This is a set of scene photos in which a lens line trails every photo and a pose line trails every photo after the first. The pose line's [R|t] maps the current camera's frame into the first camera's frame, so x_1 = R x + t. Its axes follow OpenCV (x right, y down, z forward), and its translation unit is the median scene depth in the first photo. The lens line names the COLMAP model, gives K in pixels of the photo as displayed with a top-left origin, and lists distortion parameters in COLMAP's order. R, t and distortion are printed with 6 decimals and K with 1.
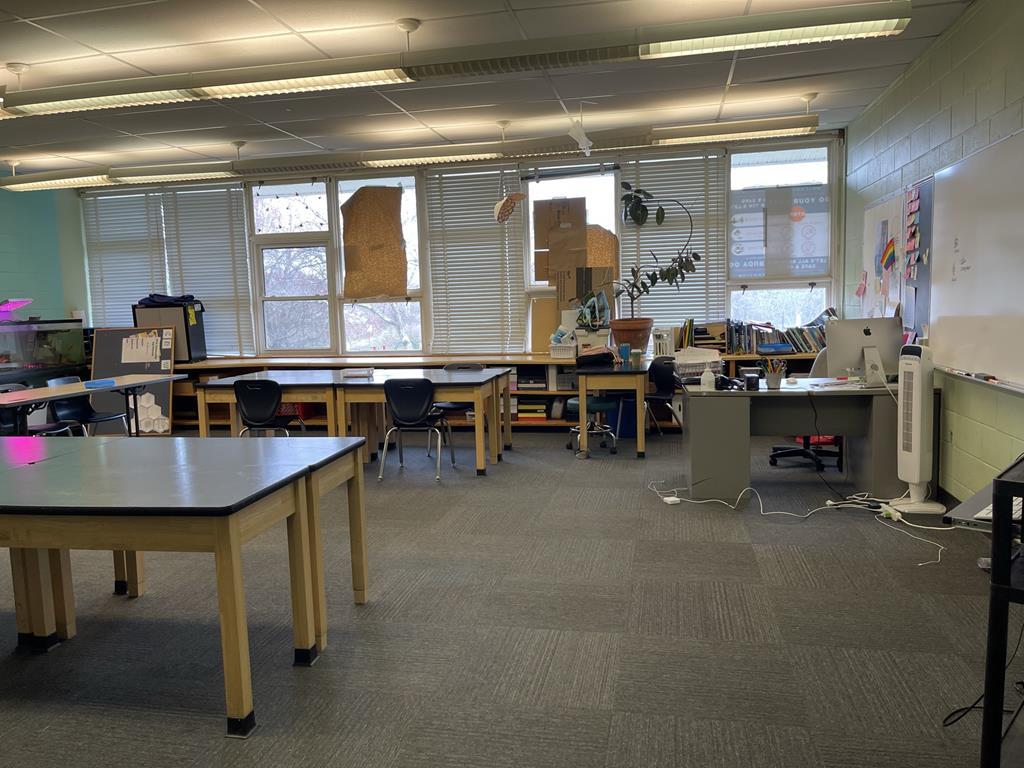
lens RADIAL K [[771.2, 0, 504.6], [0, 771.2, 378.9], [0, 0, 1]] dist [0.060911, -0.082803]
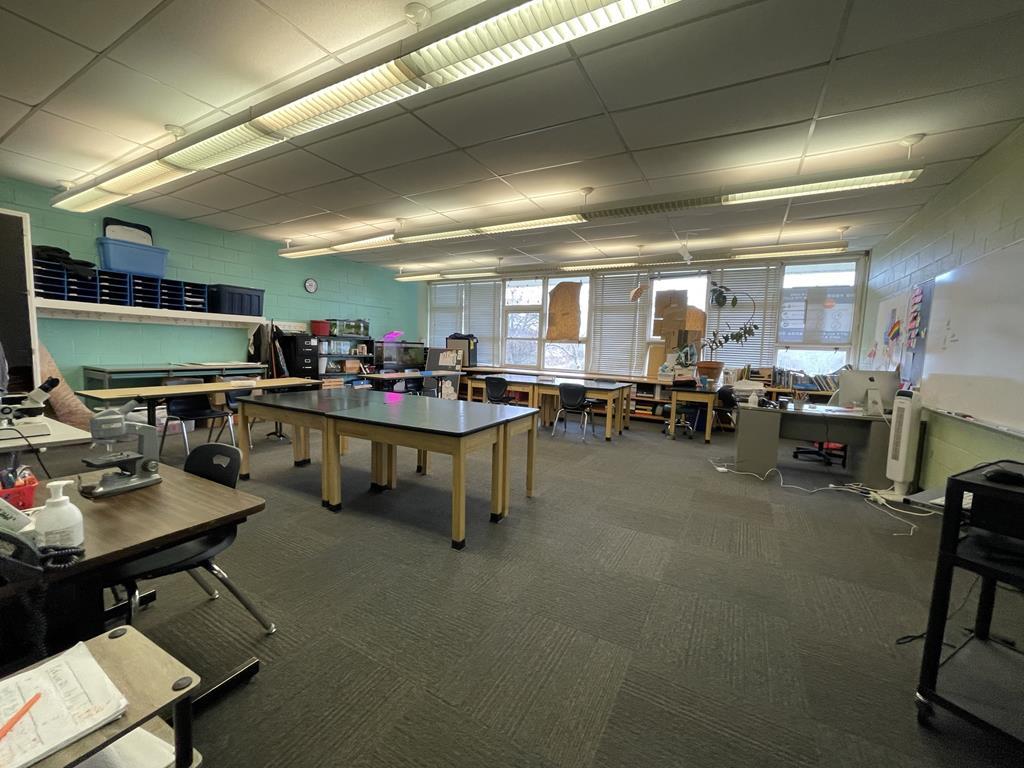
lens RADIAL K [[410.3, 0, 510.6], [0, 410.3, 384.9], [0, 0, 1]] dist [-0.003855, 0.000678]
pose [[0.951682, 0.090808, -0.293352, 0.021205], [-0.092598, 0.995673, 0.007810, 0.008412], [0.292792, 0.019731, 0.955973, 0.016148]]
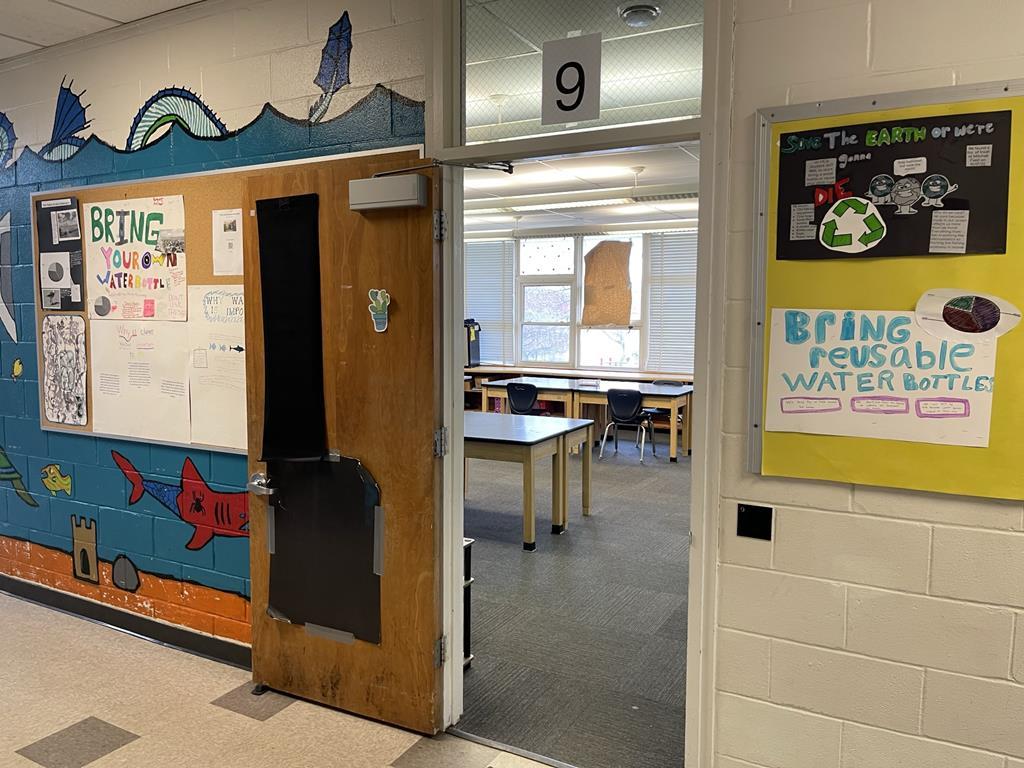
lens RADIAL K [[771.2, 0, 508.0], [0, 771.2, 383.2], [0, 0, 1]] dist [0.060911, -0.082803]
pose [[0.957760, 0.062680, -0.280656, 0.063465], [-0.065335, 0.997863, -0.000106, 0.003048], [0.280050, 0.018438, 0.959808, -0.396062]]
